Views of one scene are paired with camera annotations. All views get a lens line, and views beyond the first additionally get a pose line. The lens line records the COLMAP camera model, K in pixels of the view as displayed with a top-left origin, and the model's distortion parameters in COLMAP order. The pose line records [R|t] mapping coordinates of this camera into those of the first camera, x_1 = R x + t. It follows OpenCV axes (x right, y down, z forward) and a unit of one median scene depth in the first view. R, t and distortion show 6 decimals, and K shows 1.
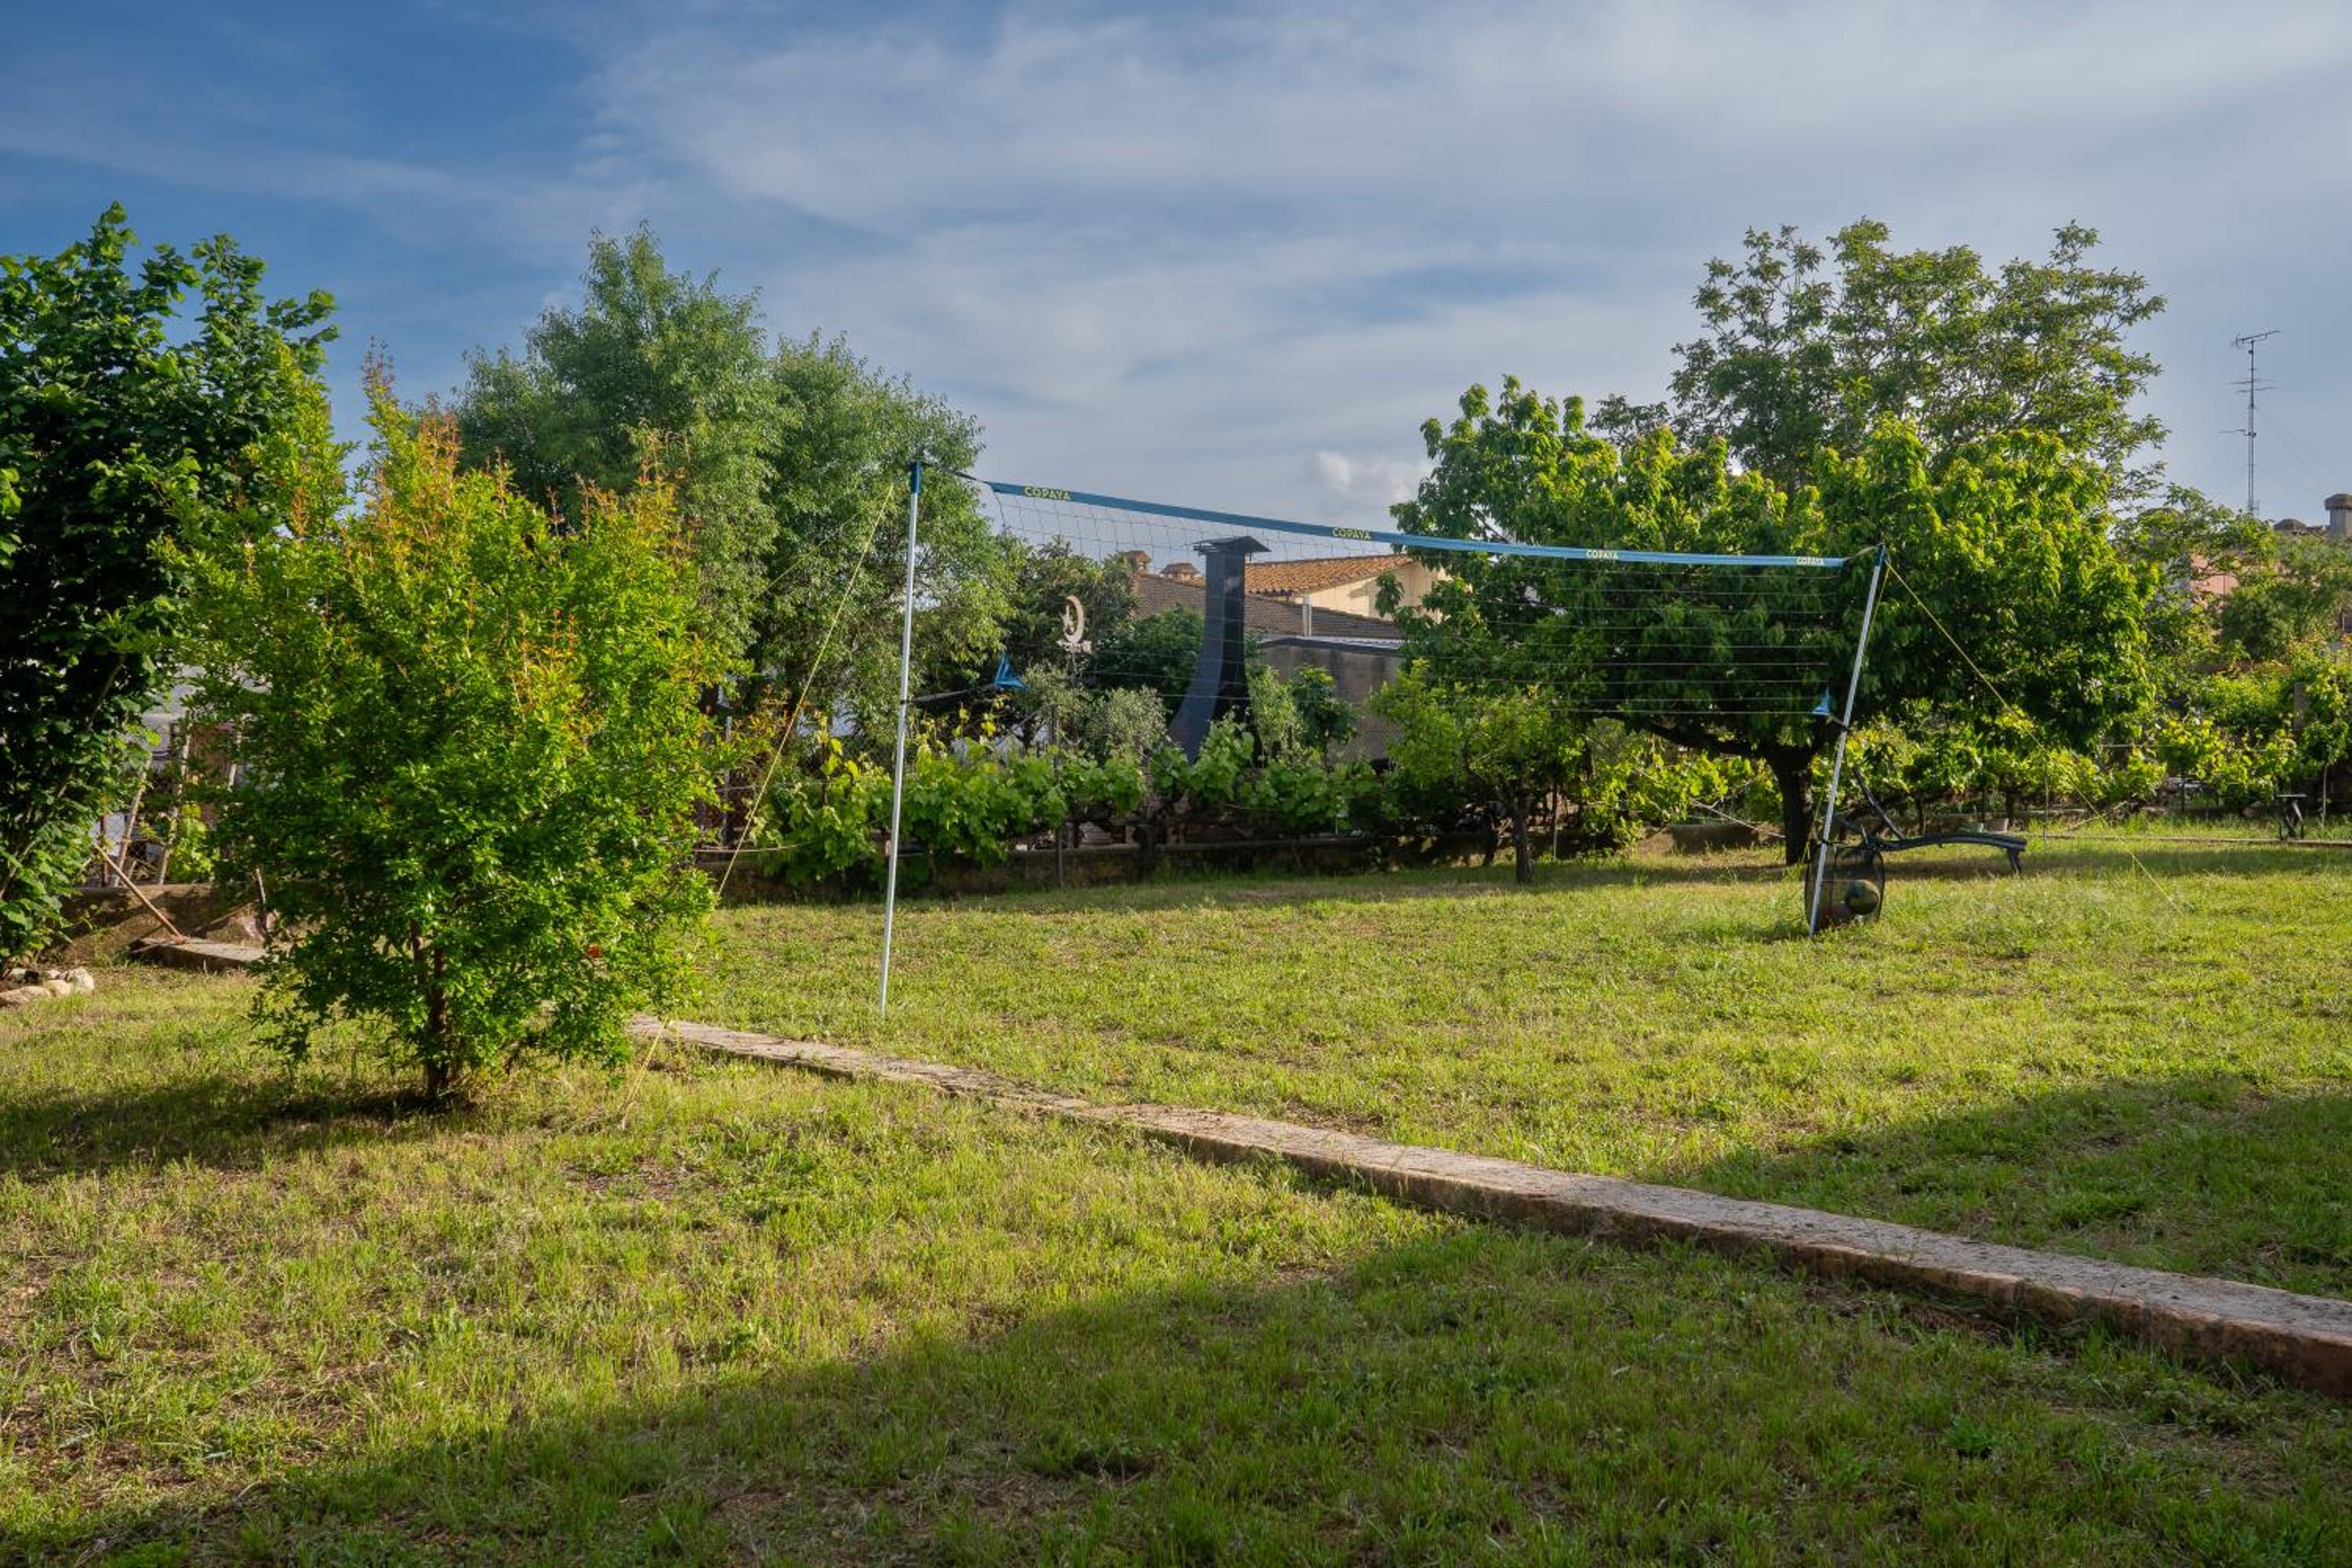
lens RADIAL K [[2418.5, 0, 1108.8], [0, 2418.5, 791.2], [0, 0, 1]] dist [-0.207142, 0.381506]
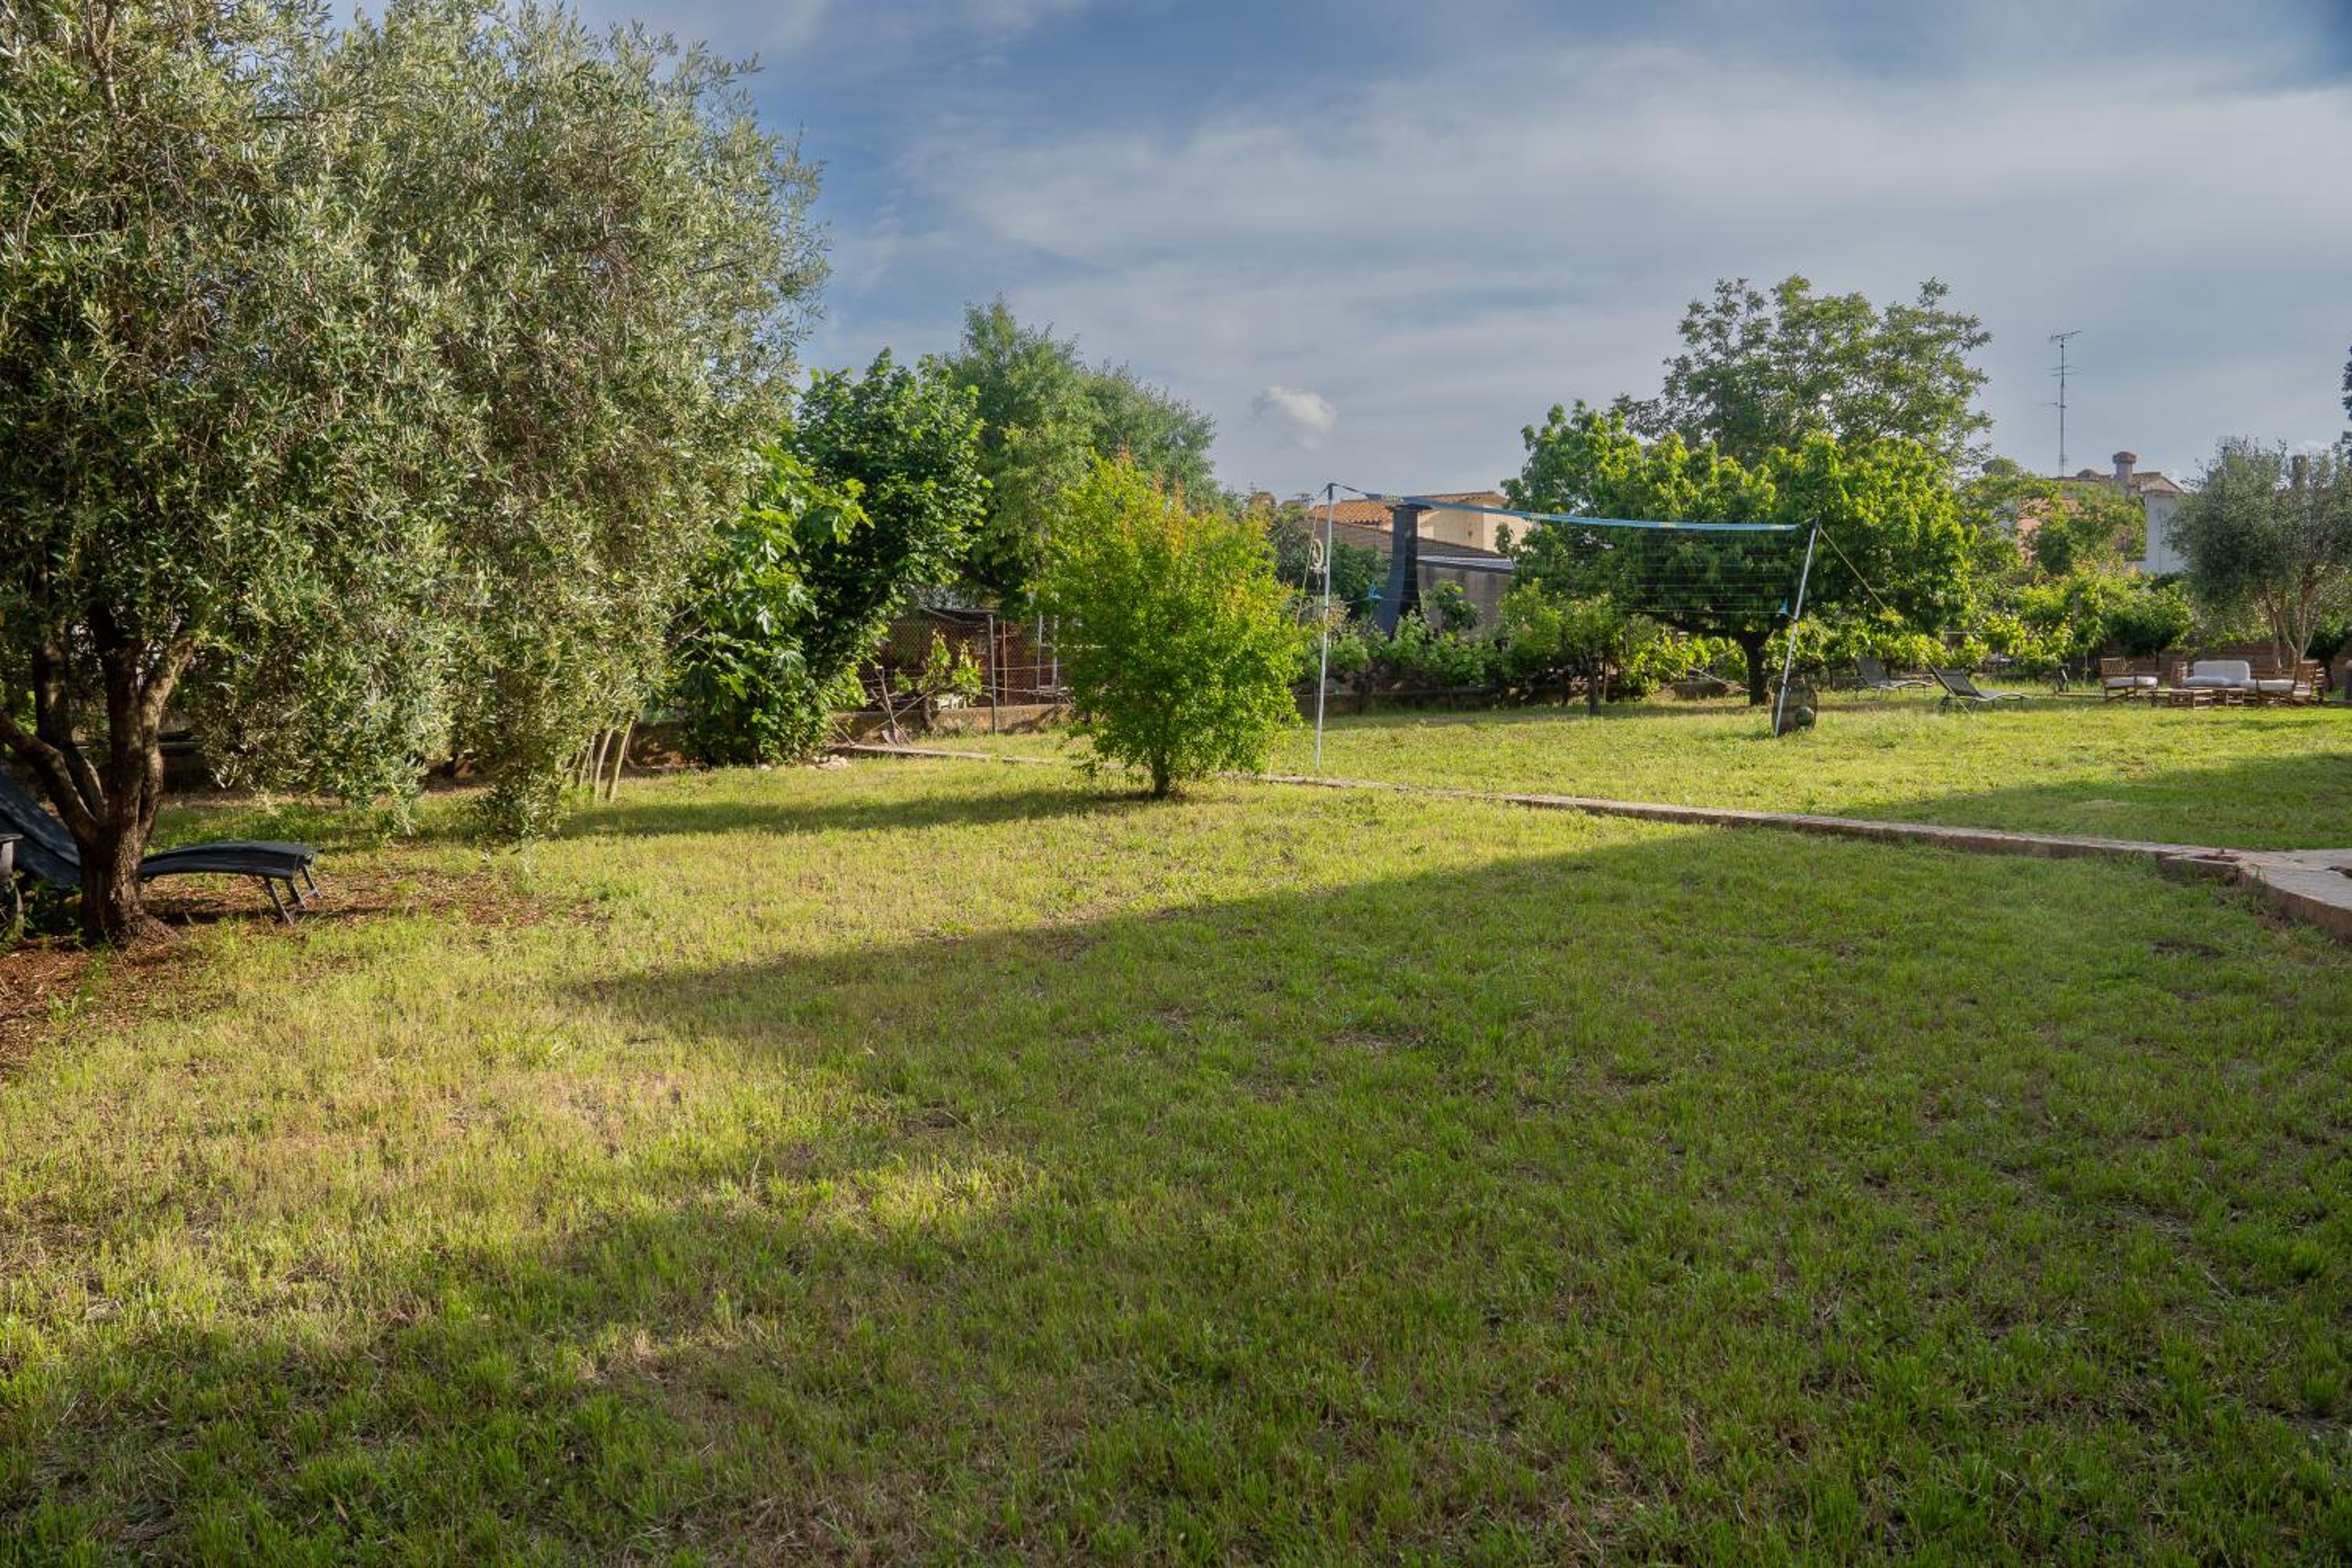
lens RADIAL K [[1867.0, 0, 1176.0], [0, 1867.0, 784.0], [0, 0, 1]] dist [-0.207234, 0.132322]
pose [[0.999927, -0.004216, -0.011359, -0.084163], [0.004906, 0.998104, 0.061358, 0.005571], [0.011079, -0.061409, 0.998051, -0.226259]]
